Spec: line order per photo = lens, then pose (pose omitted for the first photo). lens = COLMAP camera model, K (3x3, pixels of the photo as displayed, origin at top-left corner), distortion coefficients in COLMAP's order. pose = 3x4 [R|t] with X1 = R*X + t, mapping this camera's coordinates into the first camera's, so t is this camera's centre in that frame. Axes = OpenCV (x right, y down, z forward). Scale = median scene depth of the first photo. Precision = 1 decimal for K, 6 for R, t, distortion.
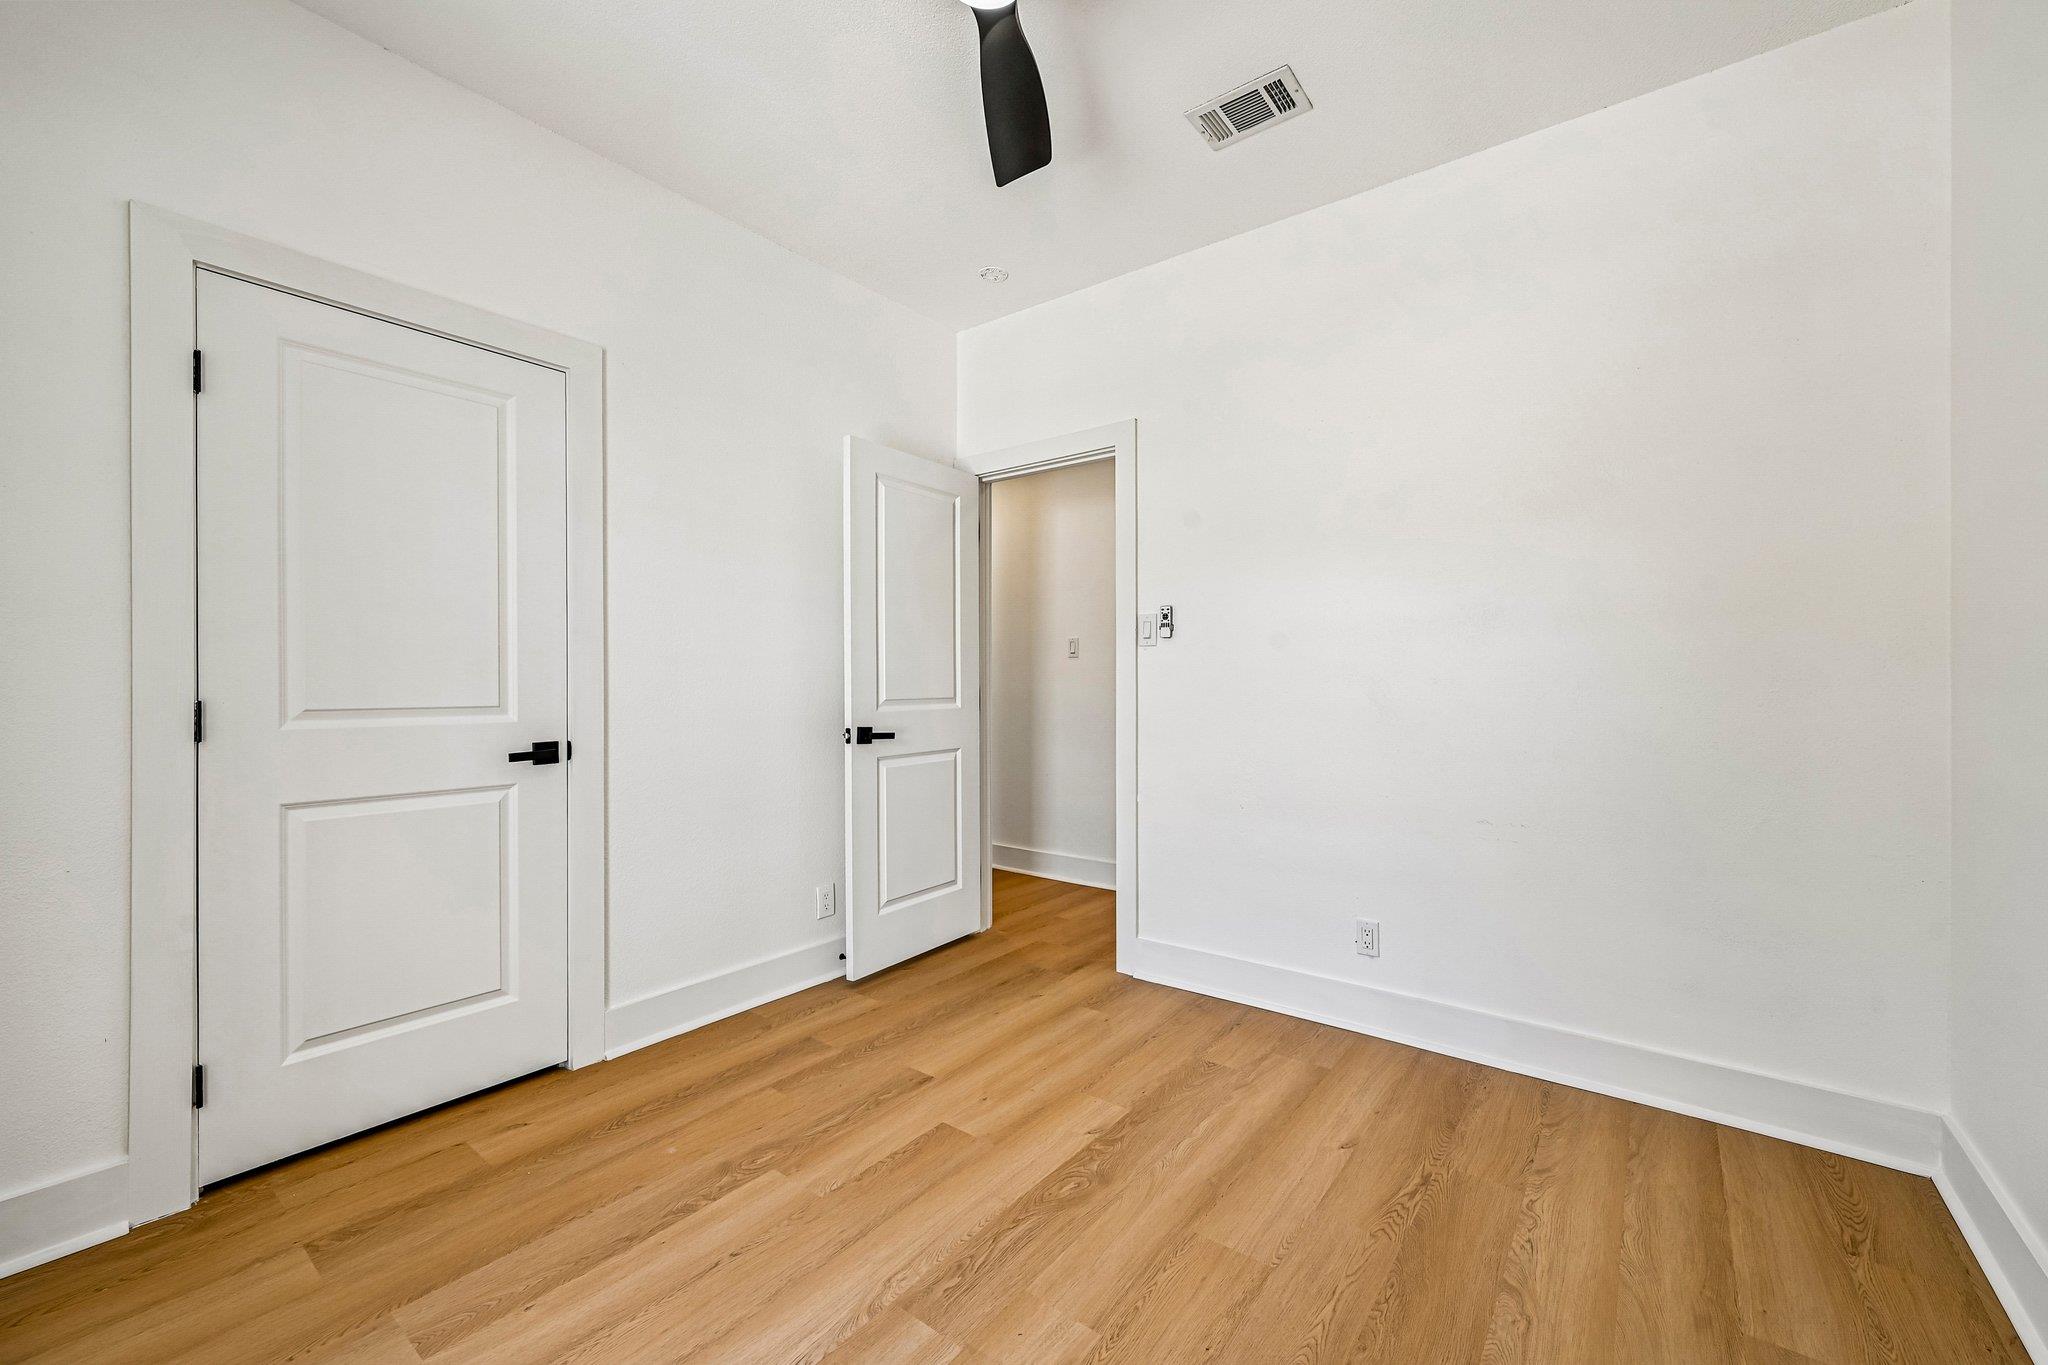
lens RADIAL K [[811.4, 0, 1025.8], [0, 811.4, 668.4], [0, 0, 1]] dist [-0.000482, 0.000722]
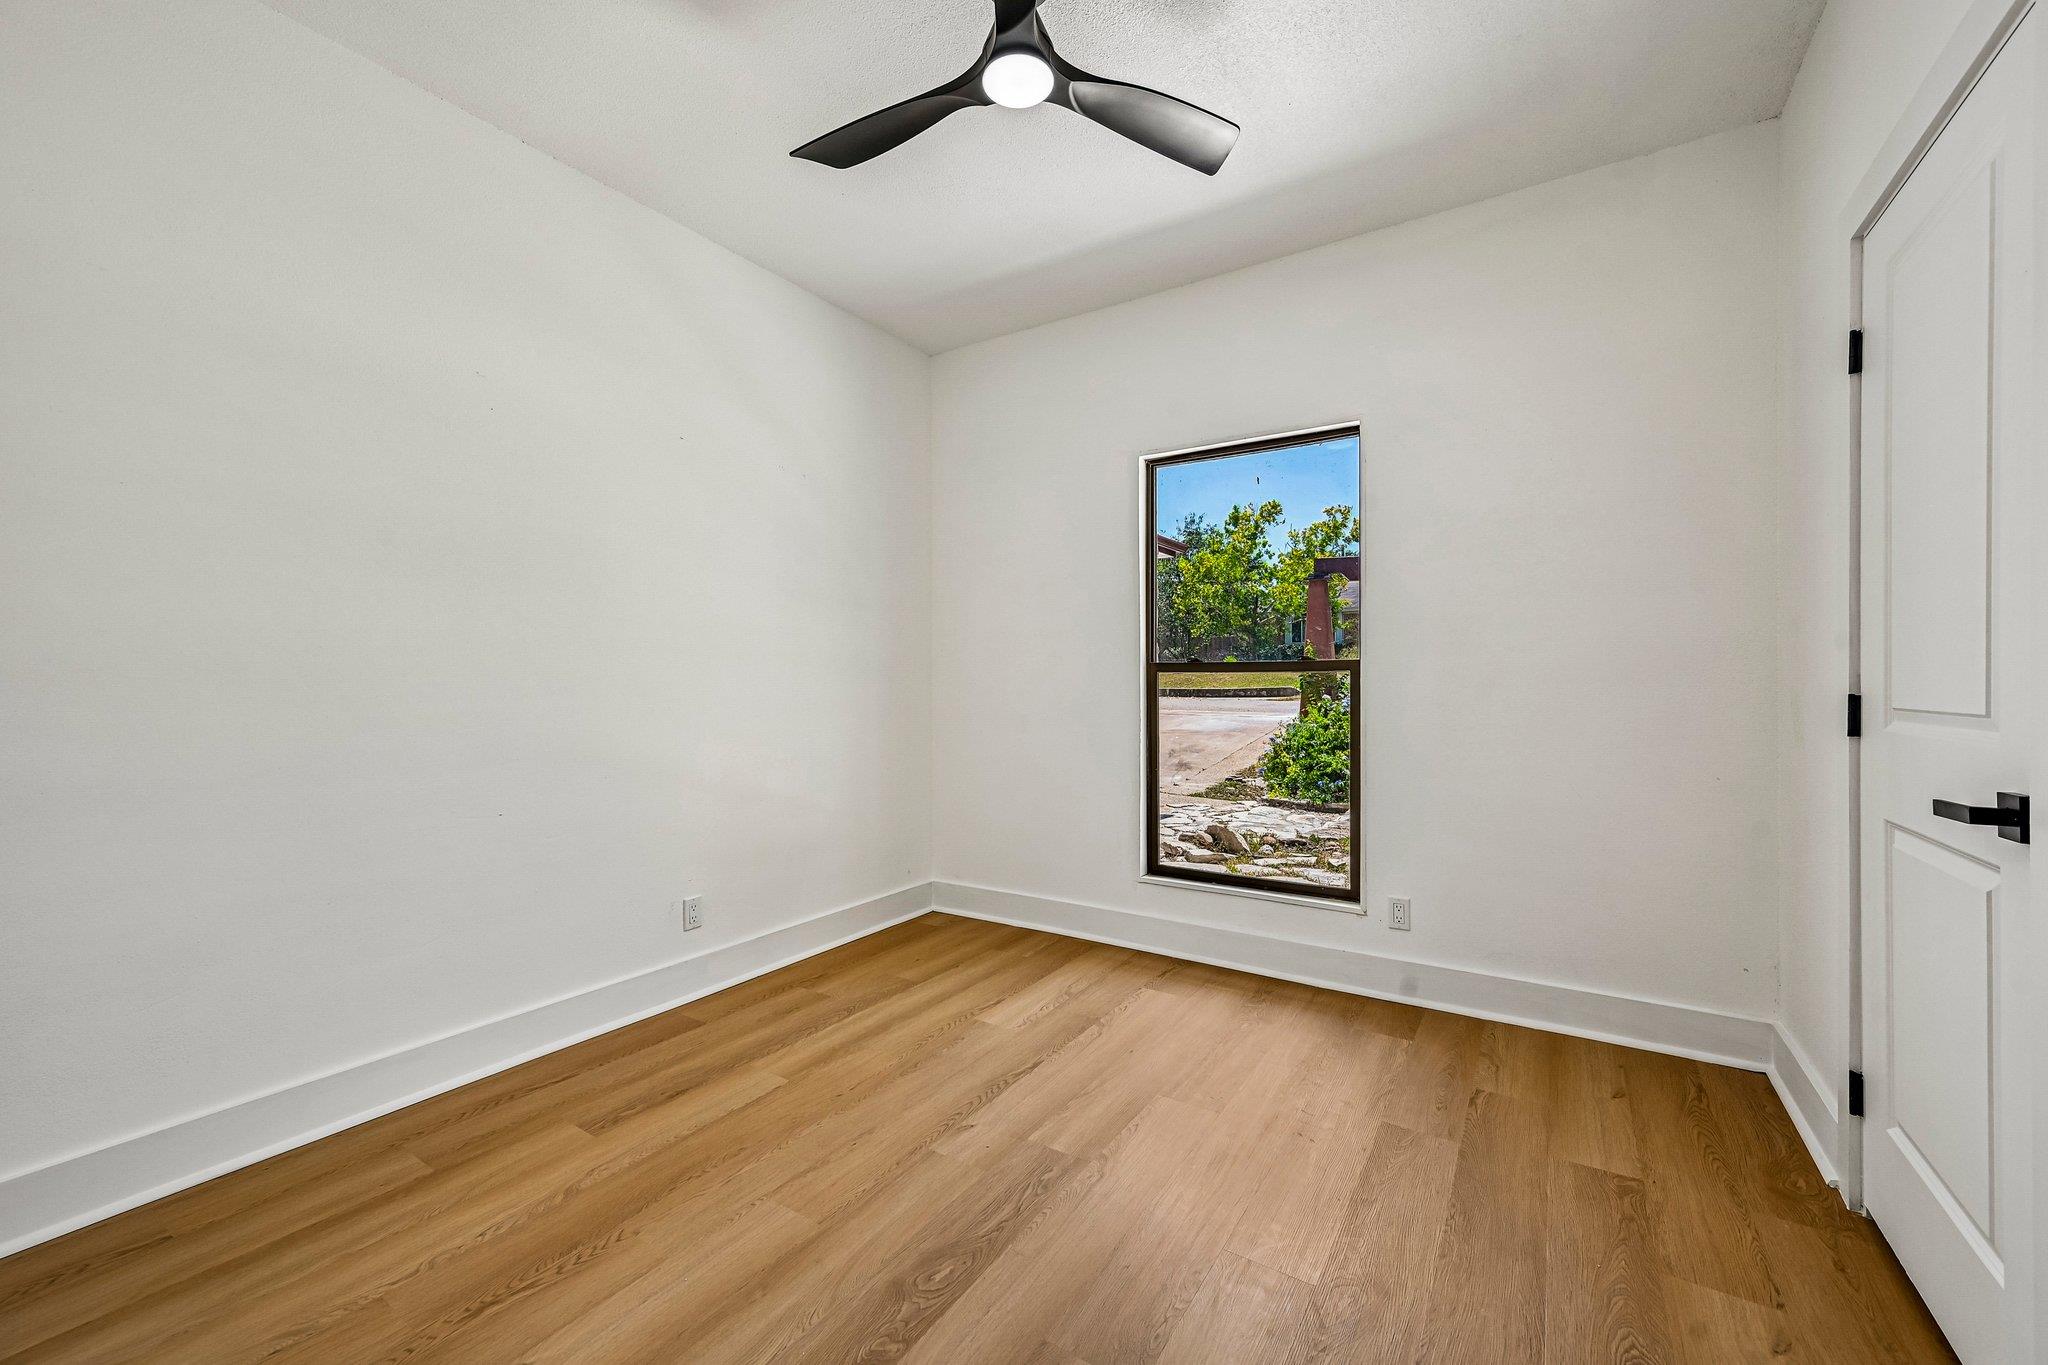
lens RADIAL K [[811.4, 0, 1026.8], [0, 811.4, 687.3], [0, 0, 1]] dist [-0.000482, 0.000722]
pose [[-0.995224, 0.002206, -0.097595, 0.048968], [0.002277, 0.999997, -0.000622, 0.036775], [0.097594, -0.000841, -0.995226, 1.958685]]
